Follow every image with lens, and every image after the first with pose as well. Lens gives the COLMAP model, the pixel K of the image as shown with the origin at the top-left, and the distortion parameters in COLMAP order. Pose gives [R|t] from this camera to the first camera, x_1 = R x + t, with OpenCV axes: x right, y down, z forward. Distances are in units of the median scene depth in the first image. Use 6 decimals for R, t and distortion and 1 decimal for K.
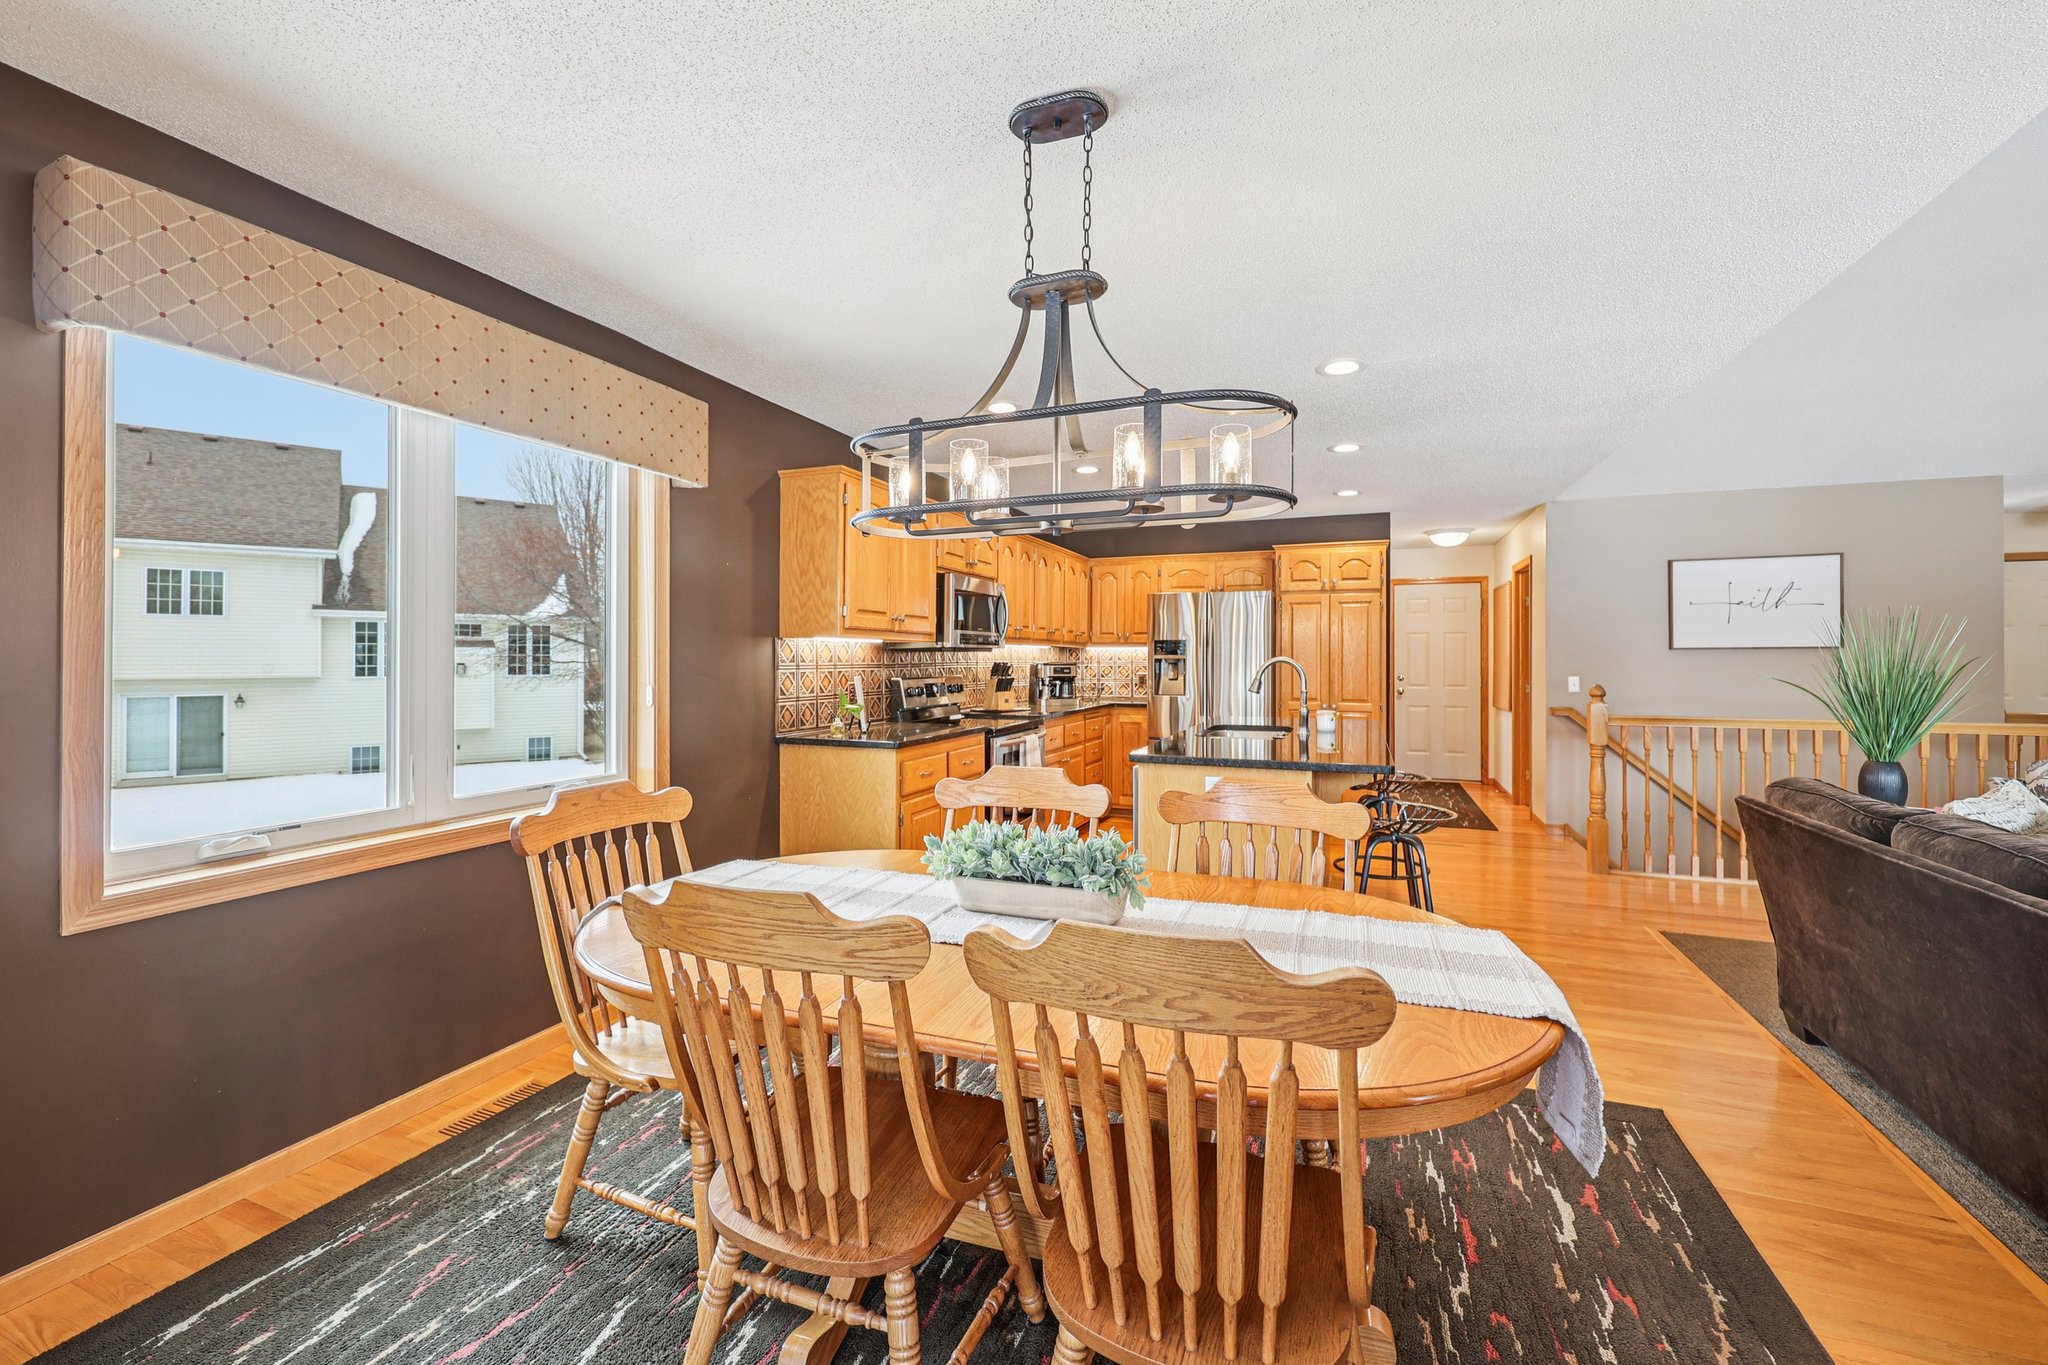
lens RADIAL K [[834.4, 0, 1011.1], [0, 834.4, 651.7], [0, 0, 1]] dist [0.000099, -0.000092]
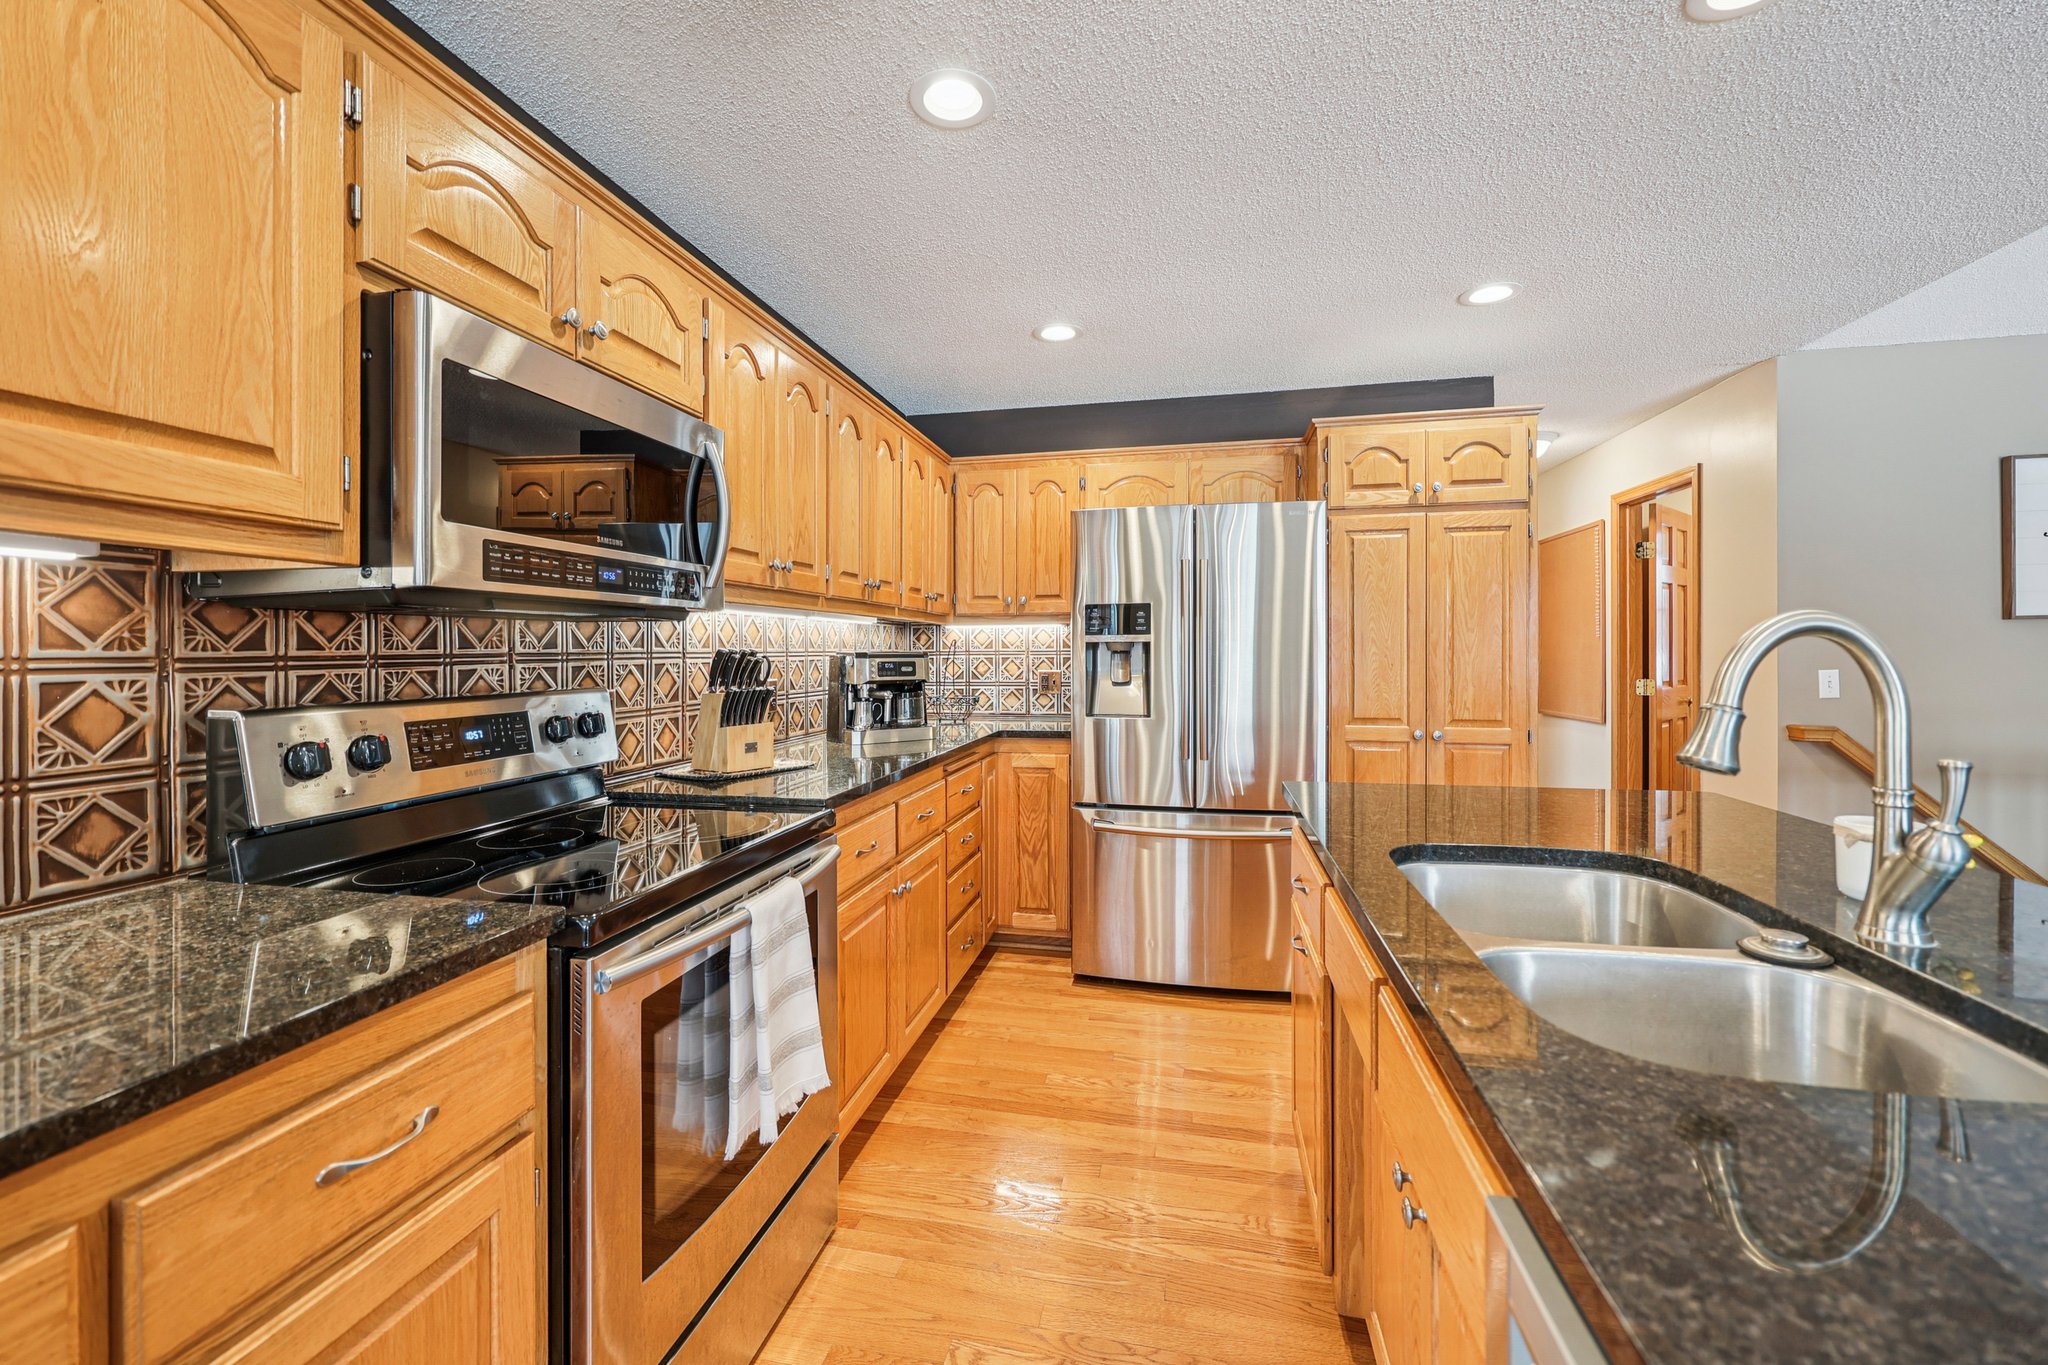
lens RADIAL K [[834.4, 0, 1011.1], [0, 834.4, 651.7], [0, 0, 1]] dist [0.000099, -0.000092]
pose [[0.985004, -0.006736, 0.172400, 0.043165], [0.005207, 0.999943, 0.009317, 0.009013], [-0.172453, -0.008279, 0.984983, 0.518957]]
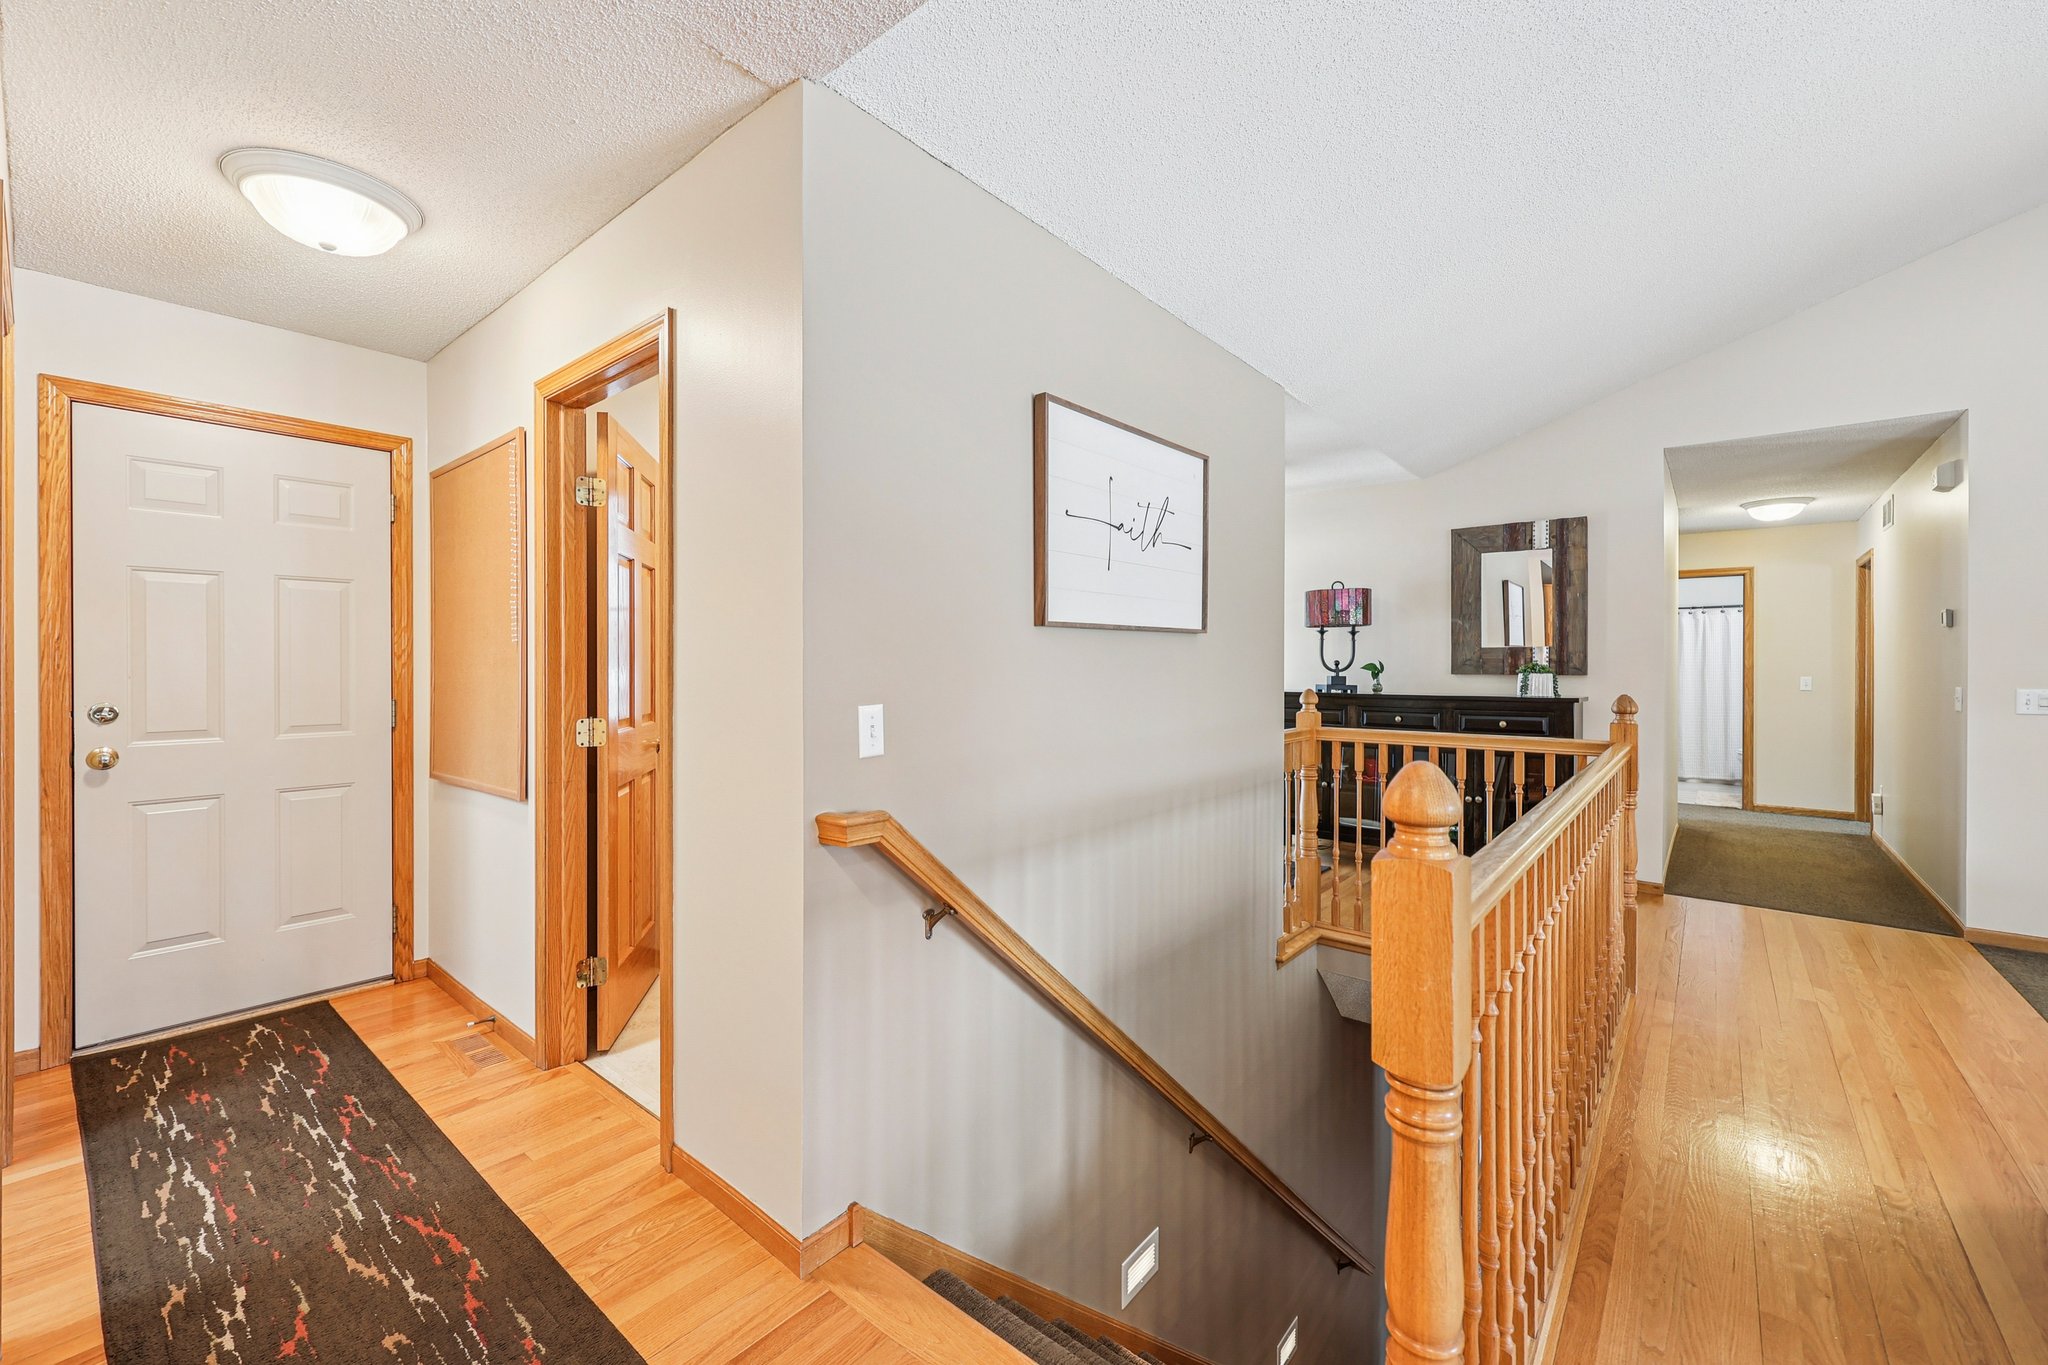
lens RADIAL K [[822.8, 0, 1030.8], [0, 822.8, 670.8], [0, 0, 1]] dist [-0.000617, -0.000078]
pose [[0.290695, -0.010056, 0.956763, 0.384053], [-0.007029, 0.999895, 0.012645, 0.012440], [-0.956790, -0.010401, 0.290594, 0.811138]]
